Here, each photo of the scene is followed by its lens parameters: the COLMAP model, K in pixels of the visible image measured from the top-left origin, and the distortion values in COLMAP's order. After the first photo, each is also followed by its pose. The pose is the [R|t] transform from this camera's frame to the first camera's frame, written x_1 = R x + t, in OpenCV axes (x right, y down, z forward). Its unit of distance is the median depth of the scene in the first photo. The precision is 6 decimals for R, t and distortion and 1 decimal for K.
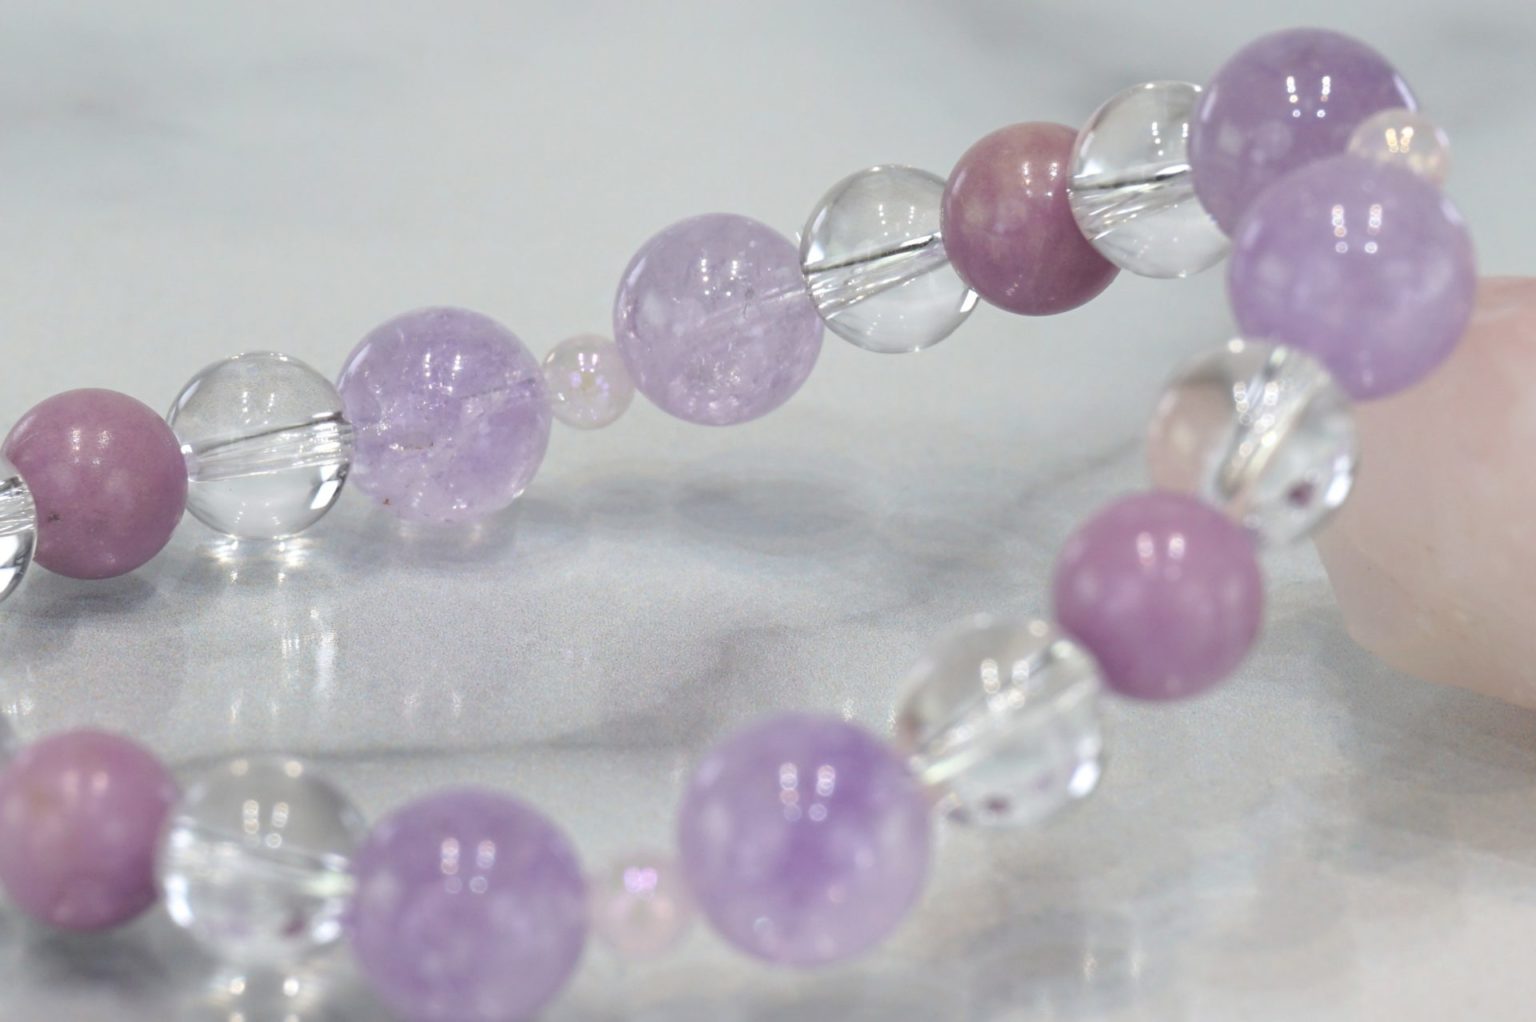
lens RADIAL K [[7453.0, 0, 764.1], [0, 7453.0, 498.6], [0, 0, 1]] dist [0.176596, 0.000000]
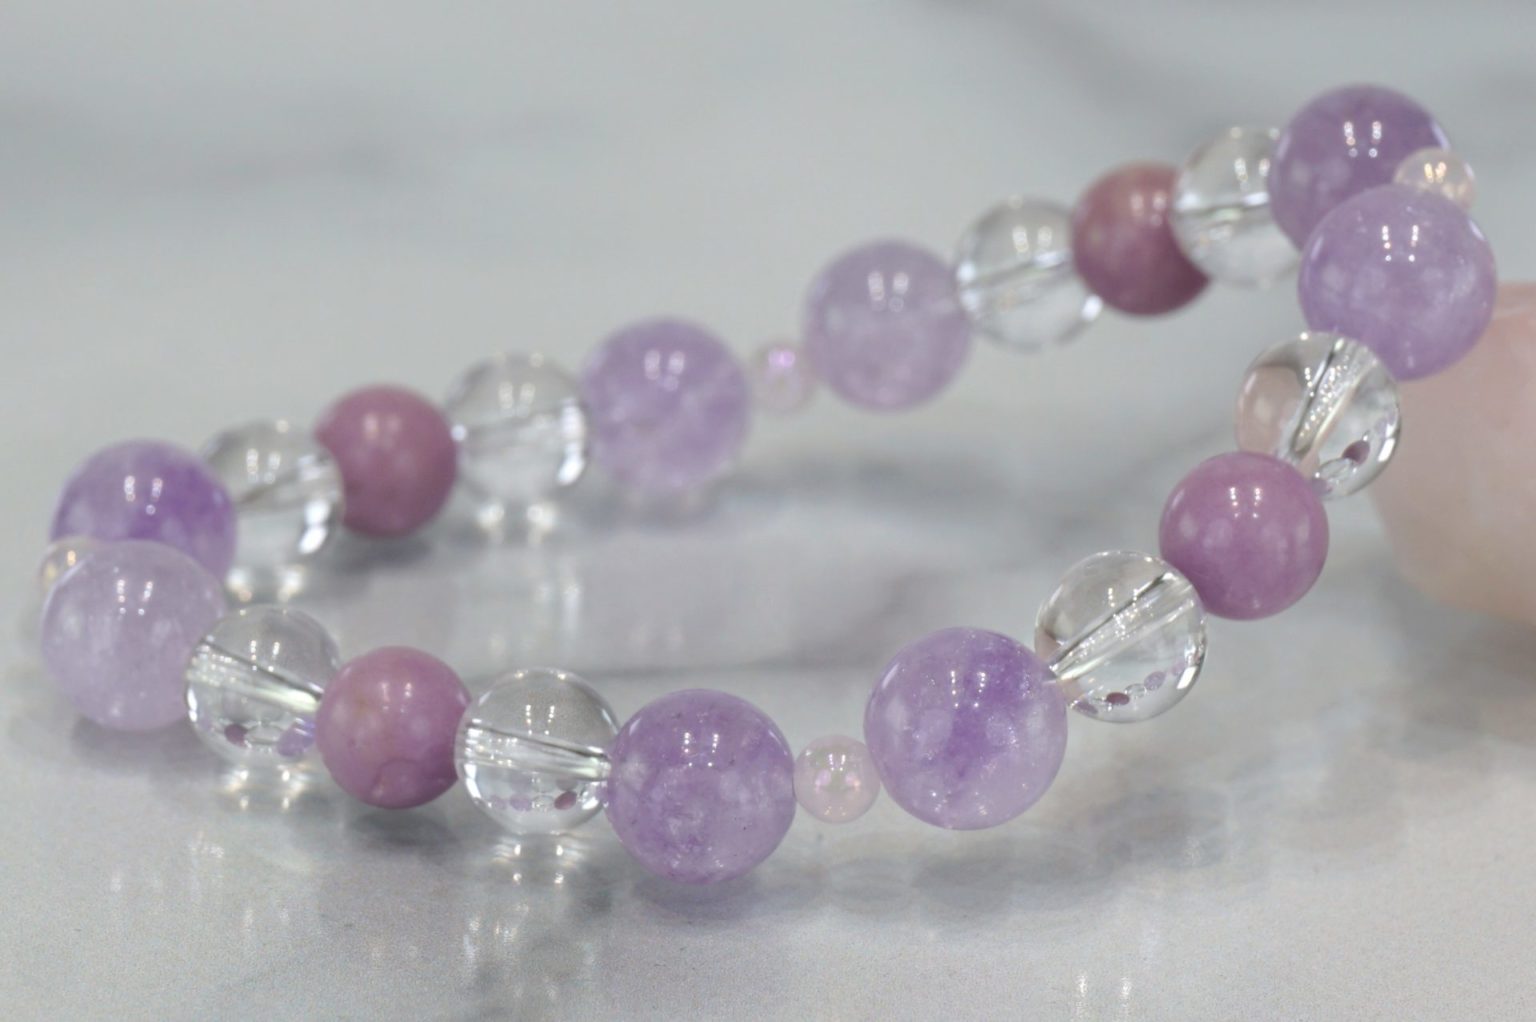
lens RADIAL K [[7453.0, 0, 766.1], [0, 7453.0, 522.3], [0, 0, 1]] dist [0.176596, 0.000000]
pose [[0.999851, -0.008157, -0.015234, -0.007983], [0.008079, 0.999954, -0.005181, 0.015243], [0.015275, 0.005058, 0.999871, -0.239394]]
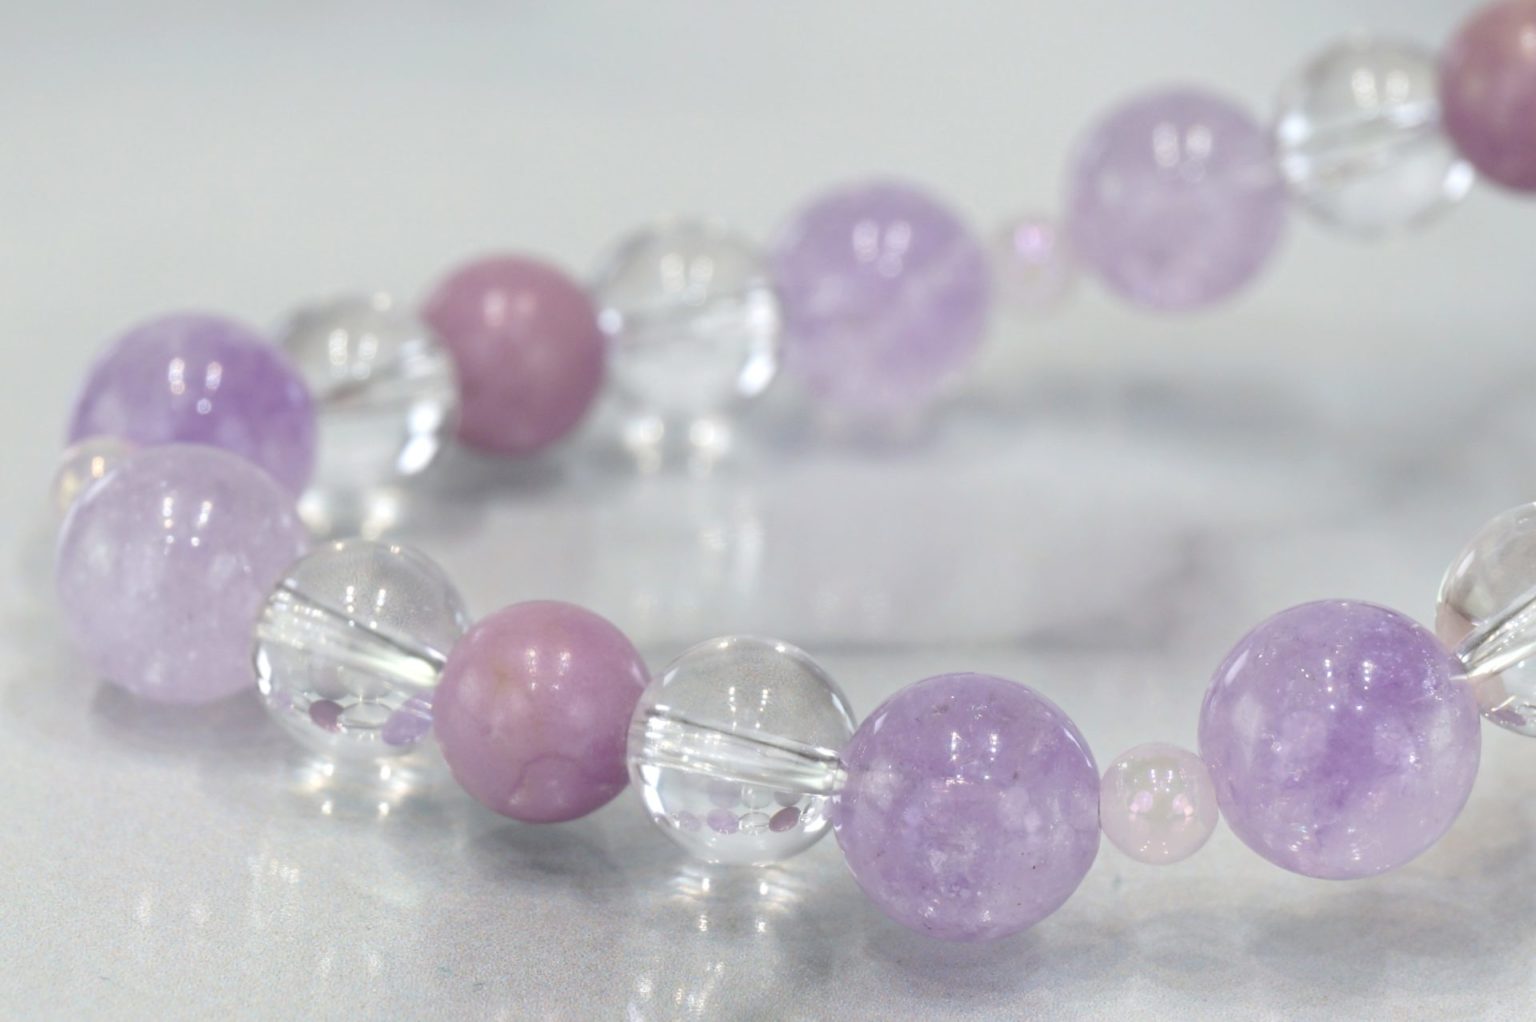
lens RADIAL K [[7453.0, 0, 773.6], [0, 7453.0, 515.2], [0, 0, 1]] dist [0.176596, 0.000000]
pose [[0.999689, 0.024820, 0.002502, -0.059915], [-0.024808, 0.999681, -0.004785, 0.021823], [-0.002620, 0.004721, 0.999985, 0.074037]]
